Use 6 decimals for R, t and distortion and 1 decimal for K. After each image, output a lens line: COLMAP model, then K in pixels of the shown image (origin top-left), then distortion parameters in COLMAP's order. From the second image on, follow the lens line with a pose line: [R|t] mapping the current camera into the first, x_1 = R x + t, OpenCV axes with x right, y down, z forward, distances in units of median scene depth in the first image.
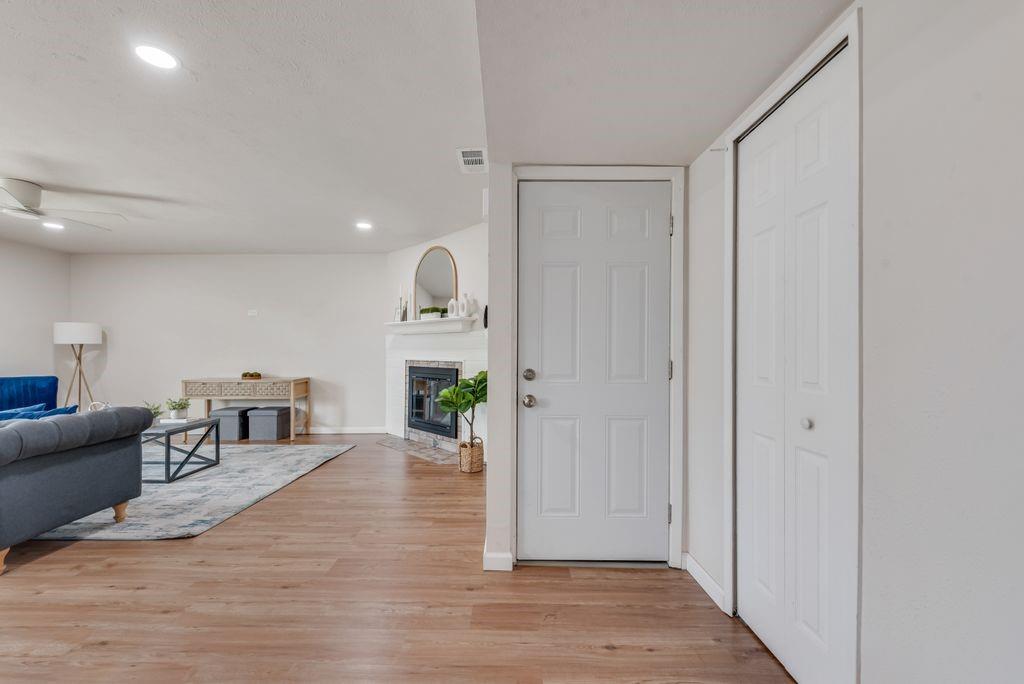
lens RADIAL K [[399.5, 0, 507.2], [0, 399.5, 346.3], [0, 0, 1]] dist [0.000632, 0.000158]
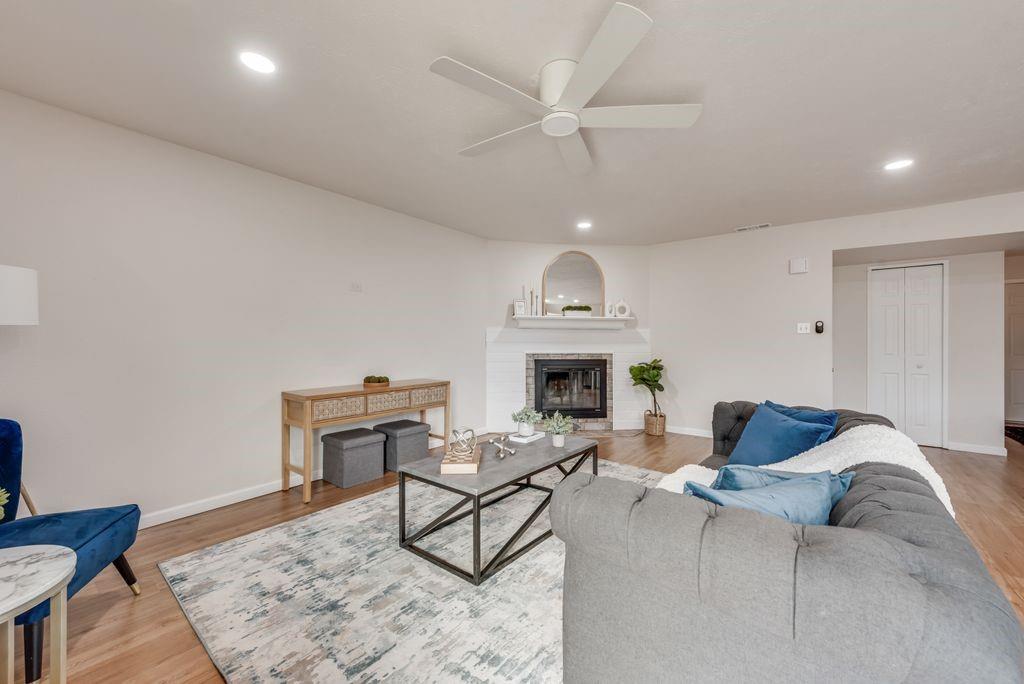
lens RADIAL K [[399.5, 0, 507.2], [0, 399.5, 346.3], [0, 0, 1]] dist [0.000632, 0.000158]
pose [[0.627252, -0.002013, 0.778814, -1.309273], [-0.009753, 0.999898, 0.010440, 0.007312], [-0.778755, -0.014144, 0.627169, 0.500220]]
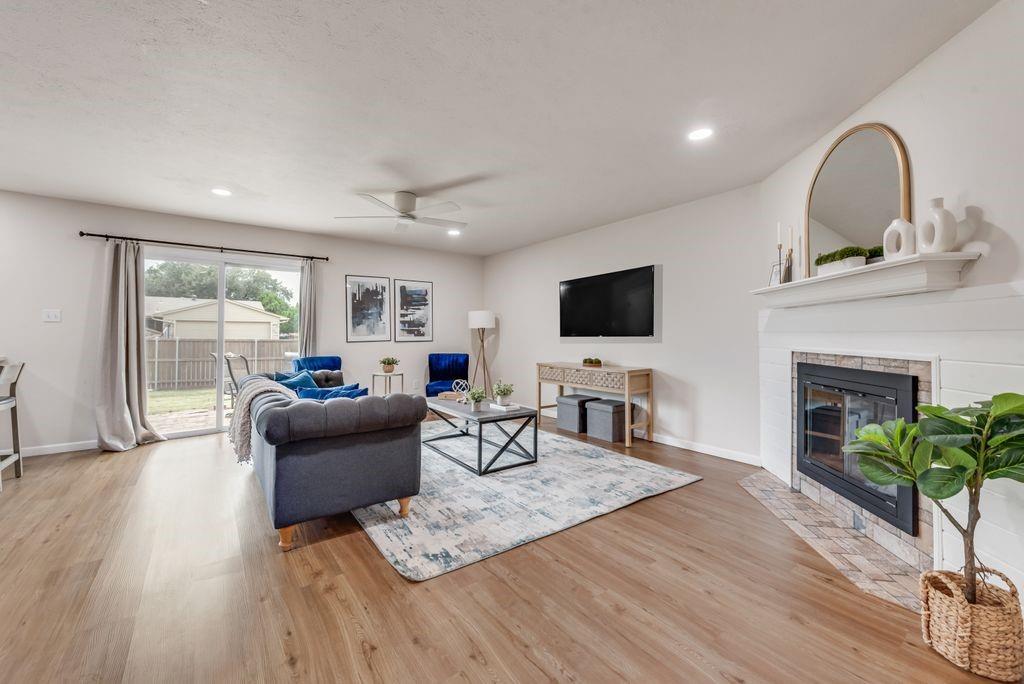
lens RADIAL K [[405.5, 0, 508.7], [0, 405.5, 323.9], [0, 0, 1]] dist [0.002100, -0.000496]
pose [[0.602838, -0.016887, -0.797685, -0.039177], [0.003655, 0.999824, -0.018403, 0.005229], [0.797855, 0.008178, 0.602794, 0.392503]]
